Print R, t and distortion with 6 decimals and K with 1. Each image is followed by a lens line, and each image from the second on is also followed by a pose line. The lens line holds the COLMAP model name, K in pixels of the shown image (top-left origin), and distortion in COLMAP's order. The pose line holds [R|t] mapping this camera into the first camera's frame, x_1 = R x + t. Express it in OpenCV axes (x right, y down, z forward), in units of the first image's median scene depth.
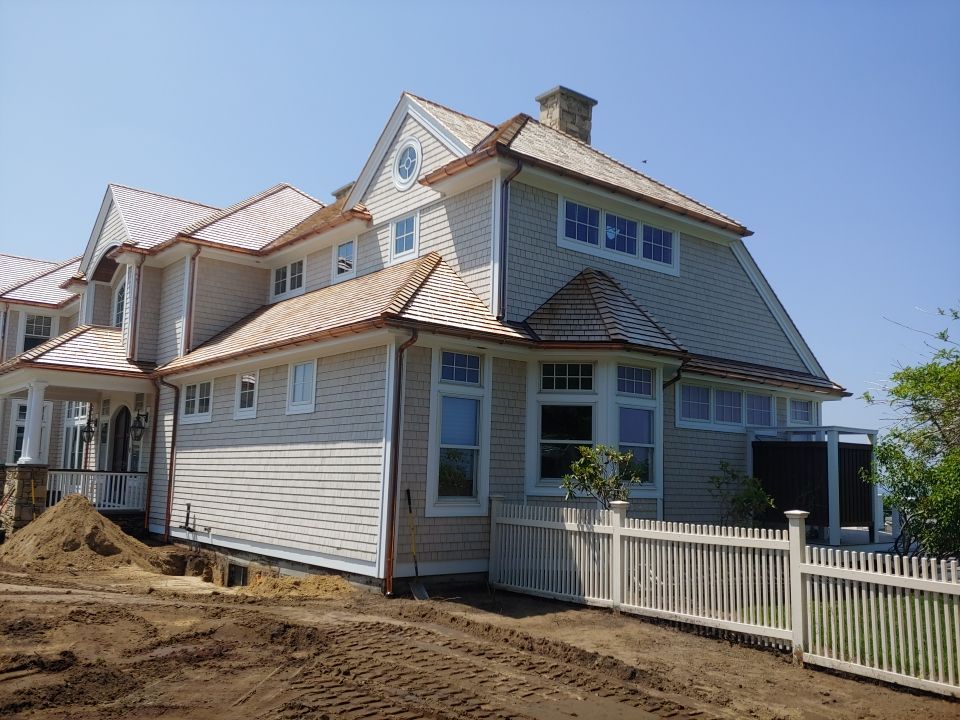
lens RADIAL K [[846.8, 0, 496.9], [0, 846.8, 361.0], [0, 0, 1]] dist [0.136212, -0.282965]
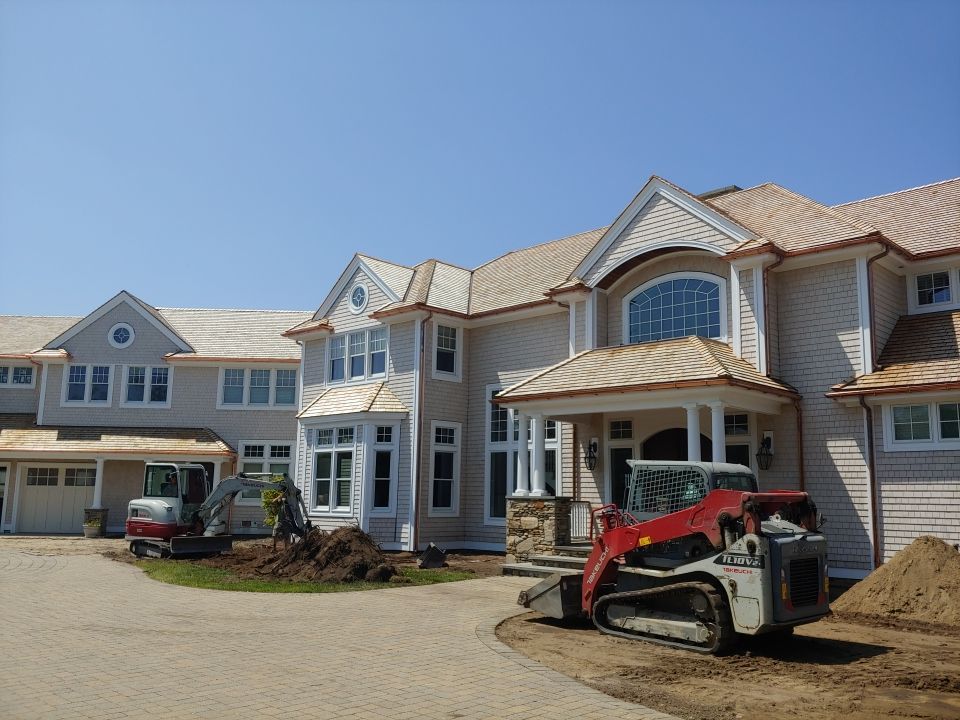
lens RADIAL K [[846.8, 0, 496.9], [0, 846.8, 361.0], [0, 0, 1]] dist [0.136212, -0.282965]
pose [[0.991577, 0.009031, 0.129200, -1.176665], [-0.005726, 0.999647, -0.025932, 0.010359], [-0.129389, 0.024974, 0.991279, 0.257690]]
